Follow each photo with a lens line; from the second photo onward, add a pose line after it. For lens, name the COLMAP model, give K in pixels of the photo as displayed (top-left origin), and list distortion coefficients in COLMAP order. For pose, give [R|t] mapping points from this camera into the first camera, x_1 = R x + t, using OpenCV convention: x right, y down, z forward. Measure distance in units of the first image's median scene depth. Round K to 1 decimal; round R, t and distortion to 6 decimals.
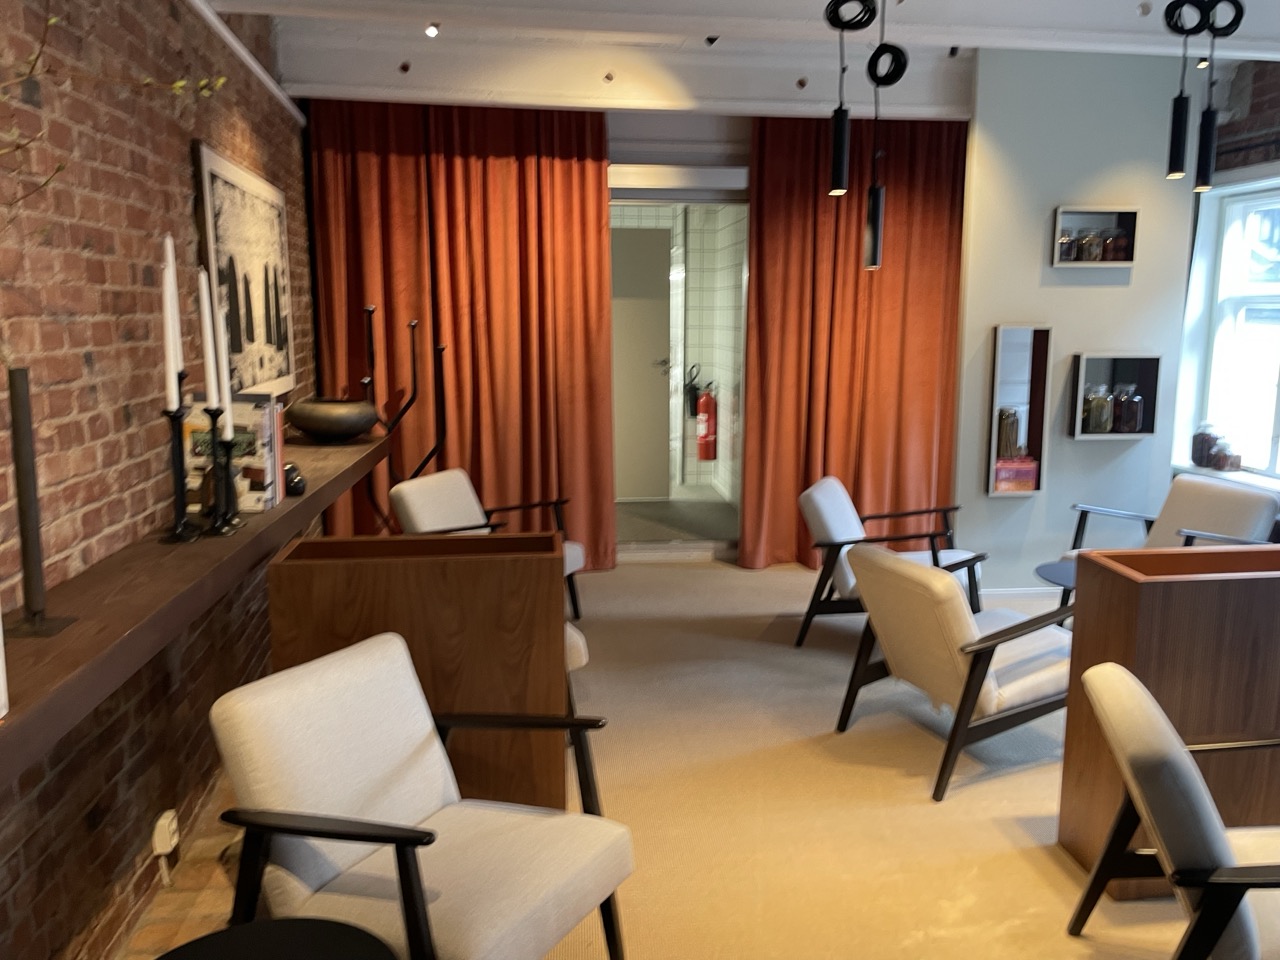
lens RADIAL K [[954.4, 0, 644.7], [0, 954.4, 476.7], [0, 0, 1]] dist [0.048023, -0.065766]
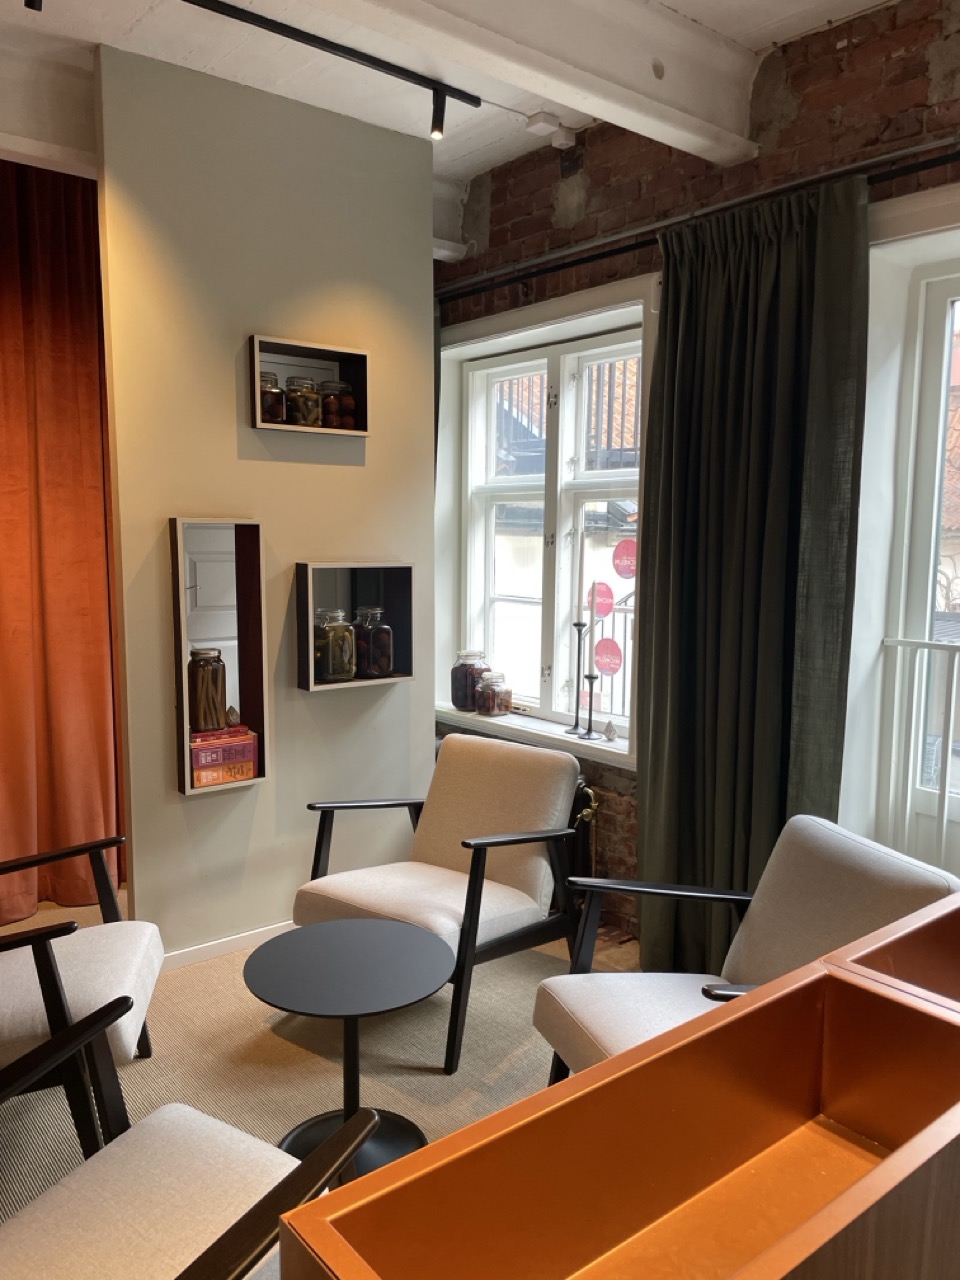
lens RADIAL K [[954.4, 0, 476.4], [0, 954.4, 636.2], [0, 0, 1]] dist [0.048023, -0.065766]
pose [[0.838582, -0.052523, 0.542237, 0.190285], [0.080830, 0.996320, -0.028497, -0.049349], [-0.538746, 0.067726, 0.839742, 0.382675]]
